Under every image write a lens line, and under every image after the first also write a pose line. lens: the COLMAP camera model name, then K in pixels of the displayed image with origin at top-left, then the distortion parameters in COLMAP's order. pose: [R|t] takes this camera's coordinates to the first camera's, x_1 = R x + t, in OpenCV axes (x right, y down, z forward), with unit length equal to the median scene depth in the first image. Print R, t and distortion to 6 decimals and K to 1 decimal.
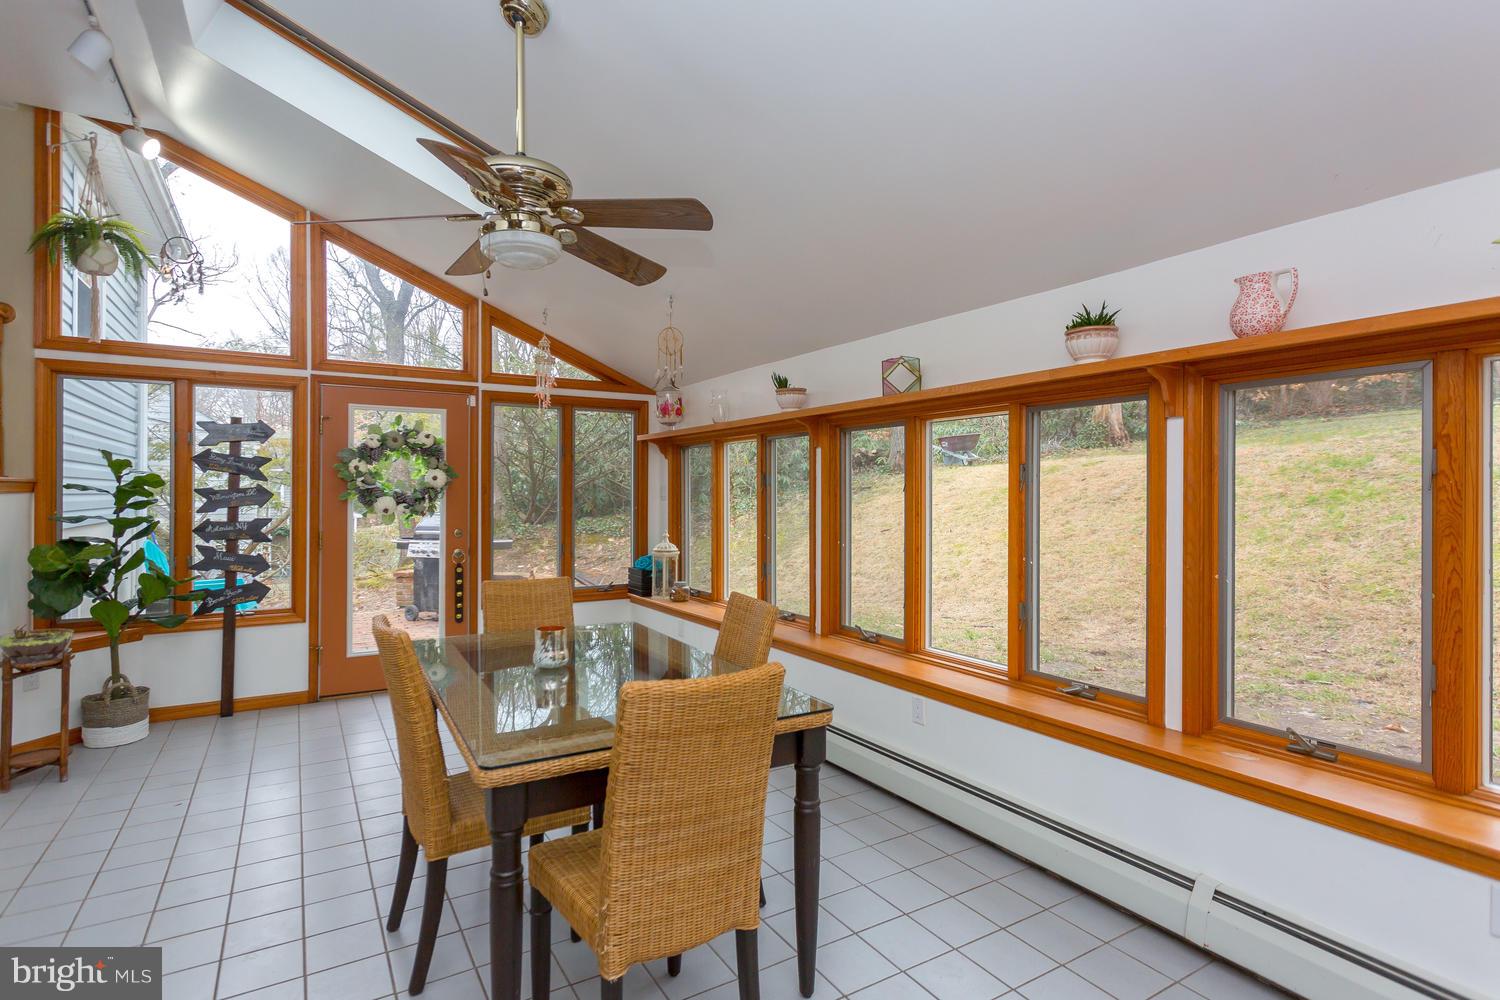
lens RADIAL K [[754.4, 0, 745.7], [0, 754.4, 495.3], [0, 0, 1]] dist [0.004209, 0.000879]
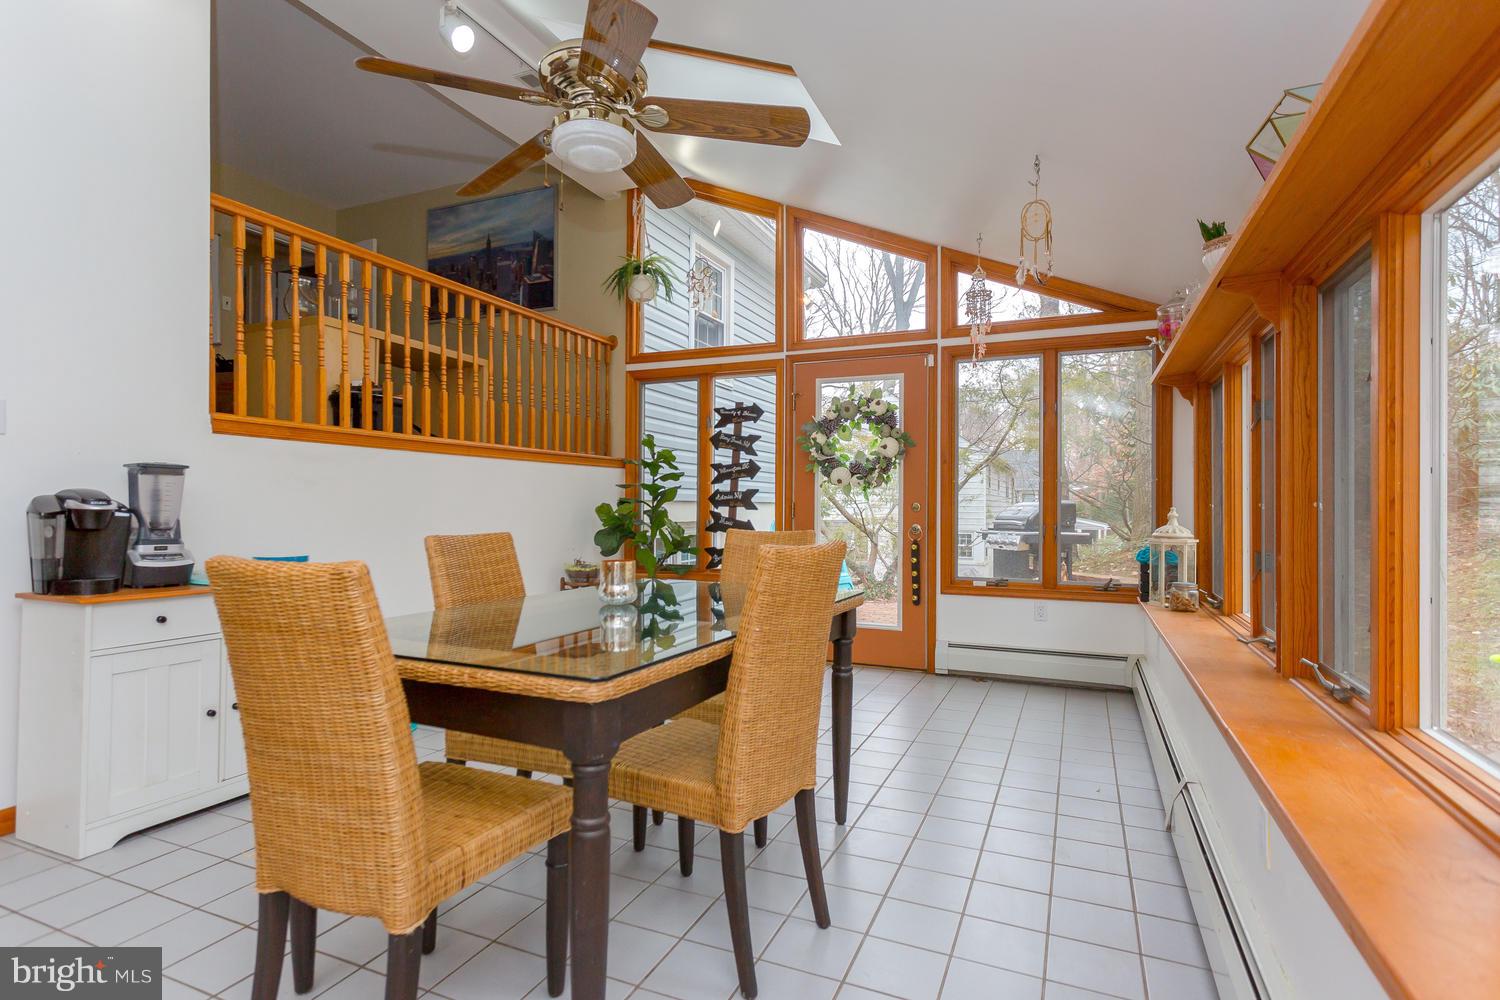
lens RADIAL K [[754.4, 0, 745.4], [0, 754.4, 504.3], [0, 0, 1]] dist [0.004209, 0.000879]
pose [[0.566226, -0.000190, -0.824250, 0.276629], [-0.009282, 0.999935, -0.006606, 0.059177], [0.824198, 0.011391, 0.566188, 0.339663]]
